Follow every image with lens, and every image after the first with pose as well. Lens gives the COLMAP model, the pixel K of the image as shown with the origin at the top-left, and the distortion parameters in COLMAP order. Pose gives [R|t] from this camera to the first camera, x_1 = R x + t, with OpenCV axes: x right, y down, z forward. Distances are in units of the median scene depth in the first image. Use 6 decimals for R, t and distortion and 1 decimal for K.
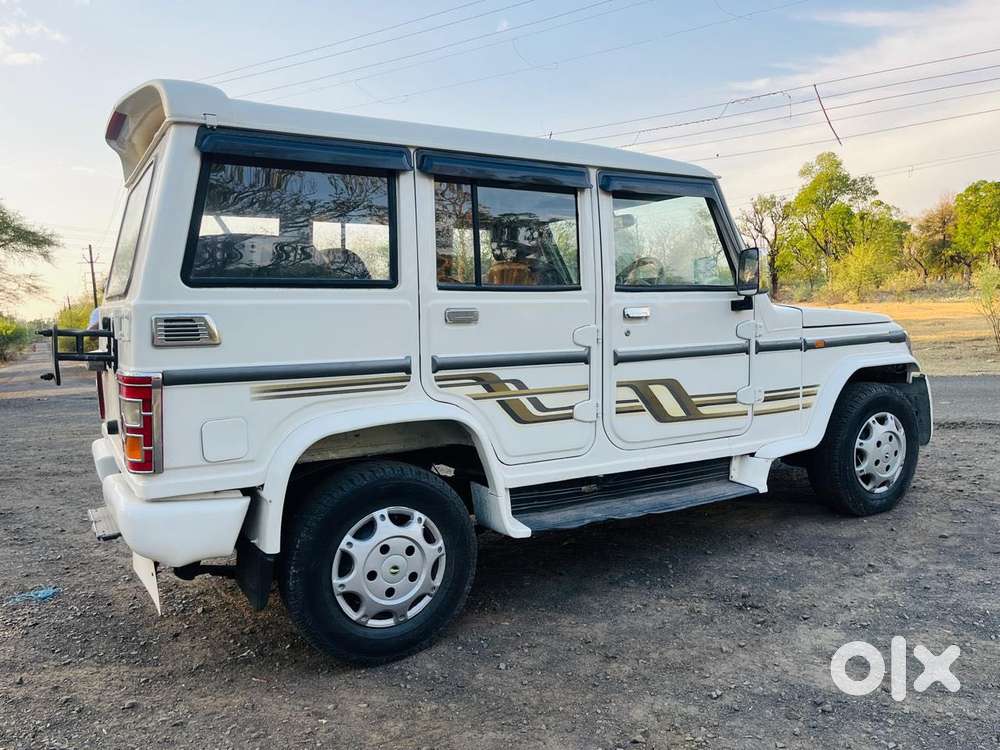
lens RADIAL K [[760.9, 0, 502.5], [0, 760.9, 376.8], [0, 0, 1]] dist [0.067011, -0.083725]
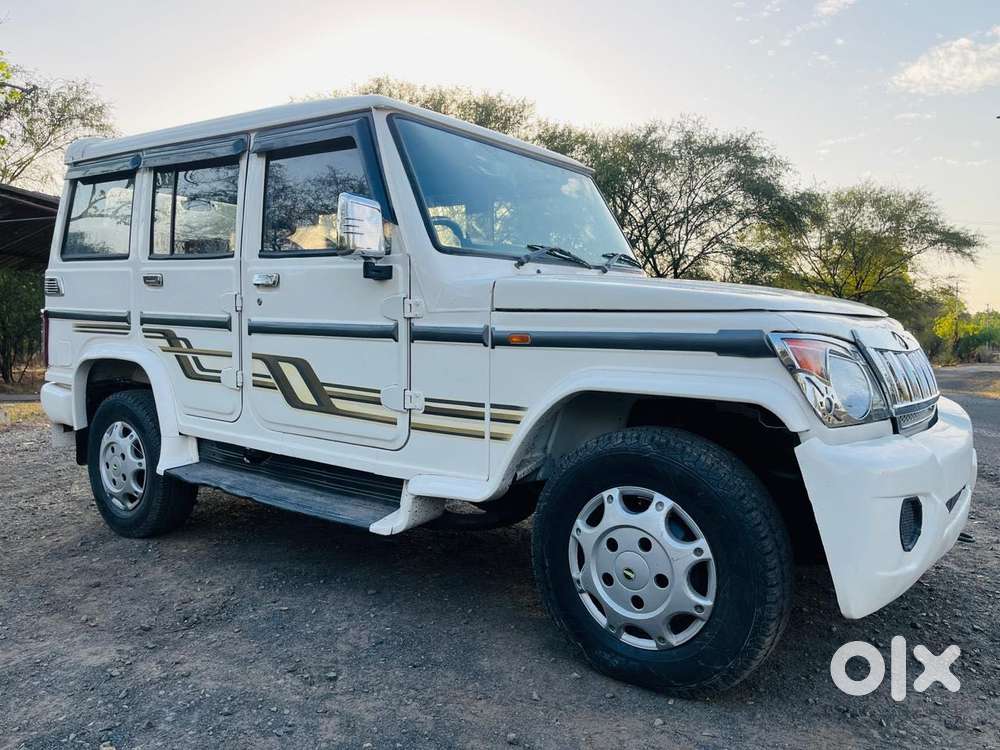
lens RADIAL K [[760.9, 0, 502.0], [0, 760.9, 372.9], [0, 0, 1]] dist [0.067011, -0.083725]
pose [[0.389541, 0.104743, -0.915034, 1.210880], [-0.104328, 0.992136, 0.069155, -0.070823], [0.915081, 0.068525, 0.397406, 0.957556]]
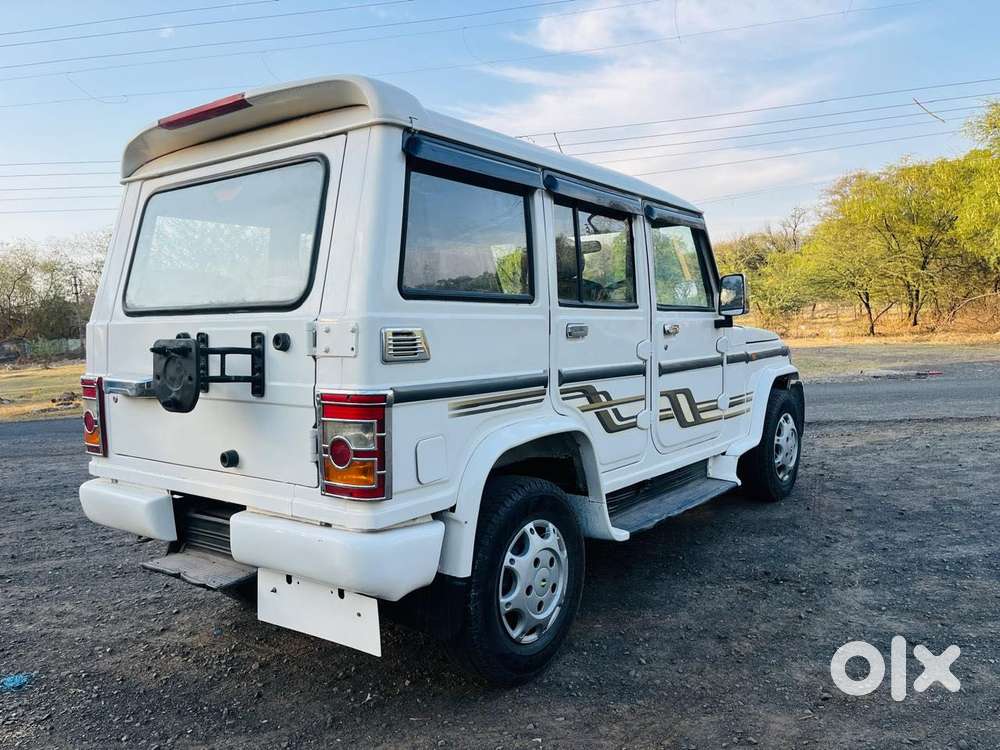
lens RADIAL K [[760.9, 0, 500.3], [0, 760.9, 377.2], [0, 0, 1]] dist [0.067011, -0.083725]
pose [[0.923887, -0.023343, 0.381952, -0.509537], [0.035789, 0.999034, -0.025514, 0.005613], [-0.380987, 0.037242, 0.923830, 0.074019]]
